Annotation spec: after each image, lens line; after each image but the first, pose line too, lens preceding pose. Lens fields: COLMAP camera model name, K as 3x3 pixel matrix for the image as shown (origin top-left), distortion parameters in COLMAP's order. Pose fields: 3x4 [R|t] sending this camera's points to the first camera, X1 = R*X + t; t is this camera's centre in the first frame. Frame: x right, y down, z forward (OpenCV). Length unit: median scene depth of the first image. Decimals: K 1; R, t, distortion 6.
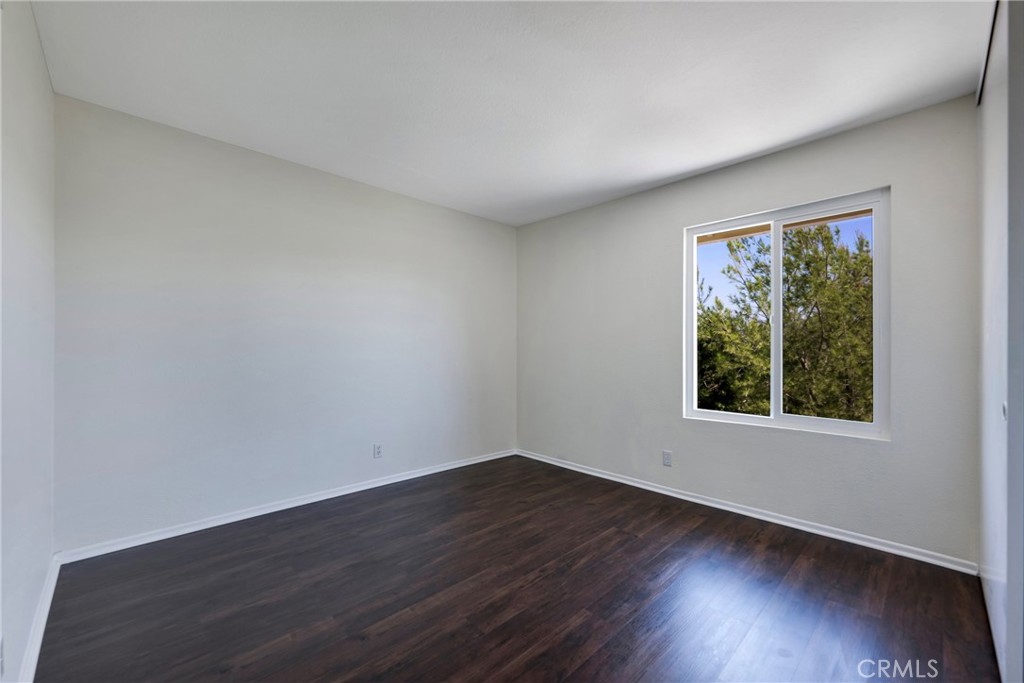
lens RADIAL K [[408.5, 0, 506.5], [0, 408.5, 343.9], [0, 0, 1]] dist [0.000350, -0.000930]
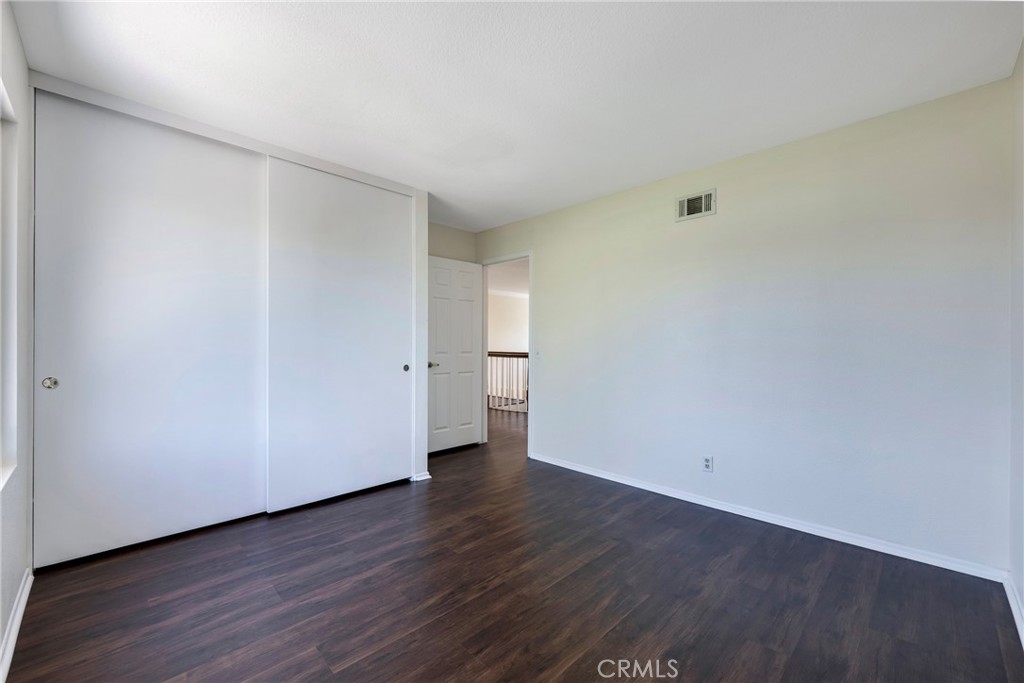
lens RADIAL K [[408.5, 0, 513.5], [0, 408.5, 345.0], [0, 0, 1]] dist [0.000350, -0.000930]
pose [[-0.999640, -0.009045, -0.025278, 0.035512], [-0.008939, 0.999951, -0.004304, 0.009314], [0.025315, -0.004077, -0.999671, 1.364375]]
